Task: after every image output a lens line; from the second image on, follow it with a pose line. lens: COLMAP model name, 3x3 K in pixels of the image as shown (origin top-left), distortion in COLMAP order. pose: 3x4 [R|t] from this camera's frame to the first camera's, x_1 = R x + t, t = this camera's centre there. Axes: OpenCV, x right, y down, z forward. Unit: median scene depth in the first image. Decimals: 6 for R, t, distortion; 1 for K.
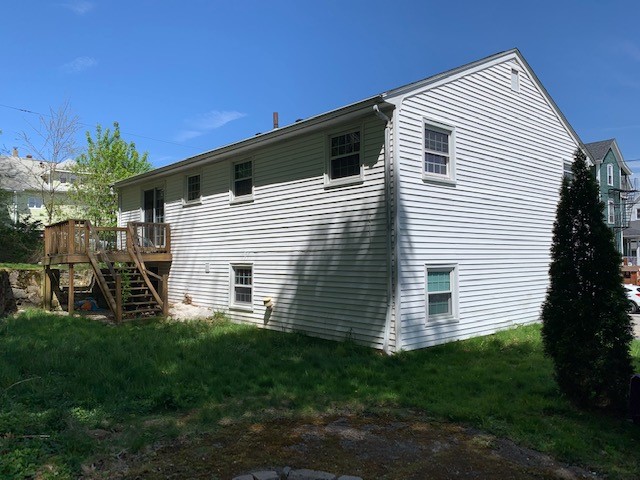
lens RADIAL K [[486.3, 0, 315.9], [0, 486.3, 241.1], [0, 0, 1]] dist [0.061569, -0.078398]
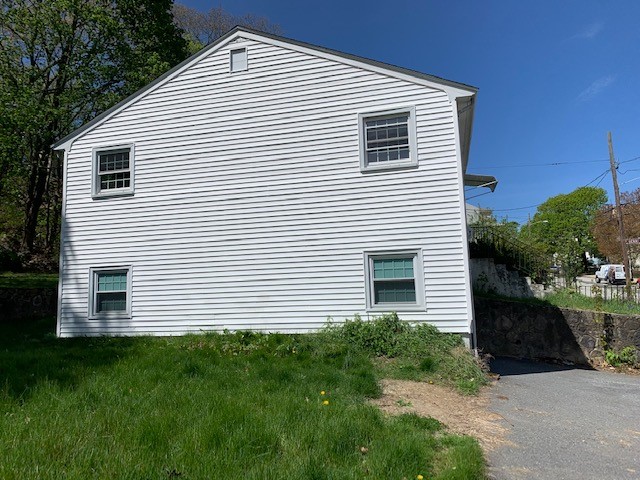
lens RADIAL K [[486.3, 0, 315.9], [0, 486.3, 241.1], [0, 0, 1]] dist [0.061569, -0.078398]
pose [[0.552289, -0.107288, -0.826720, 1.441009], [0.052937, 0.994196, -0.093658, 0.117555], [0.831970, 0.007962, 0.554763, 0.740596]]
